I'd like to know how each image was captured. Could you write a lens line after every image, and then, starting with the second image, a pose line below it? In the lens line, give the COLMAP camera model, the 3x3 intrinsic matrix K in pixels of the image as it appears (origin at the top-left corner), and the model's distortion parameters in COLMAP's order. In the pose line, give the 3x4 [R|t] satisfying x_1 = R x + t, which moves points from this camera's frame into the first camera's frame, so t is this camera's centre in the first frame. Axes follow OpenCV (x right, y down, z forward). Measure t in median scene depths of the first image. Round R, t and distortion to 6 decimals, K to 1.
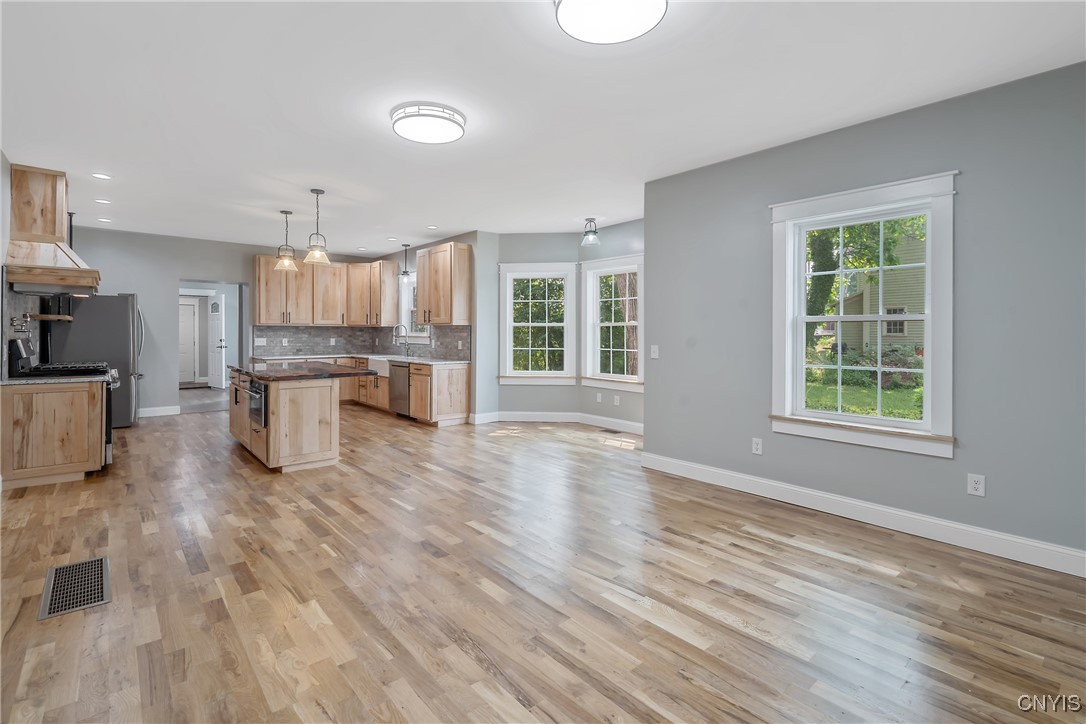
lens RADIAL K [[494.5, 0, 519.2], [0, 494.5, 331.7], [0, 0, 1]] dist [-0.003221, 0.001230]
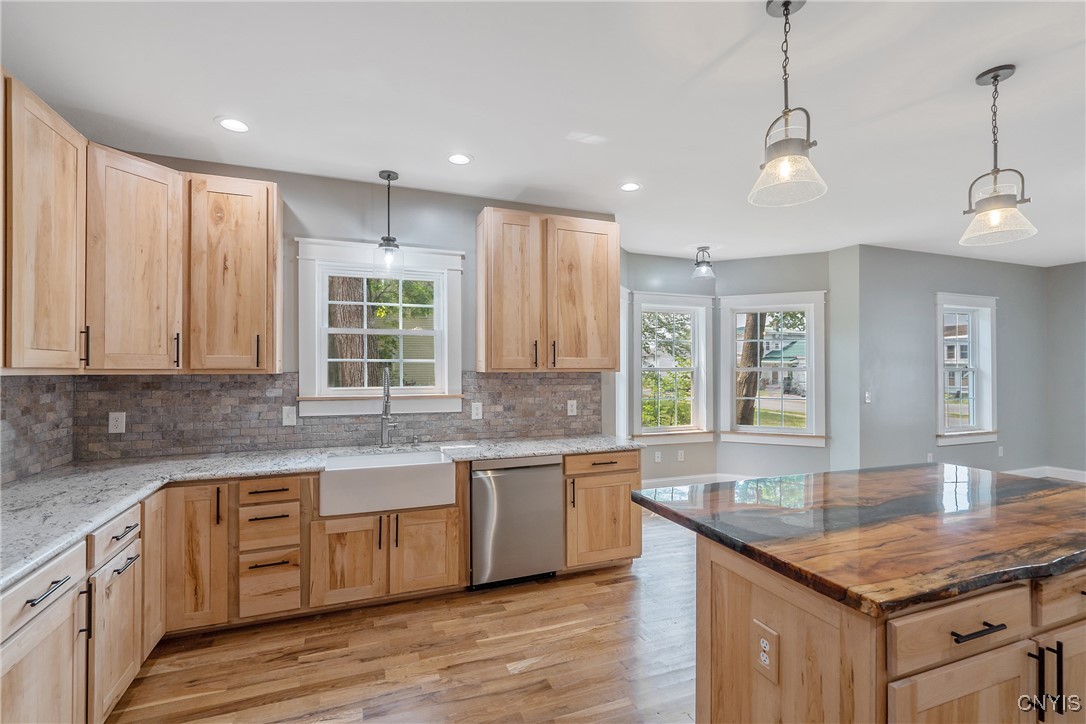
lens RADIAL K [[494.5, 0, 540.9], [0, 494.5, 365.2], [0, 0, 1]] dist [-0.003221, 0.001230]
pose [[0.323358, 0.002415, 0.946274, -0.648745], [0.002015, 0.999993, -0.003241, -0.018475], [-0.946275, 0.002955, 0.323351, 0.848491]]
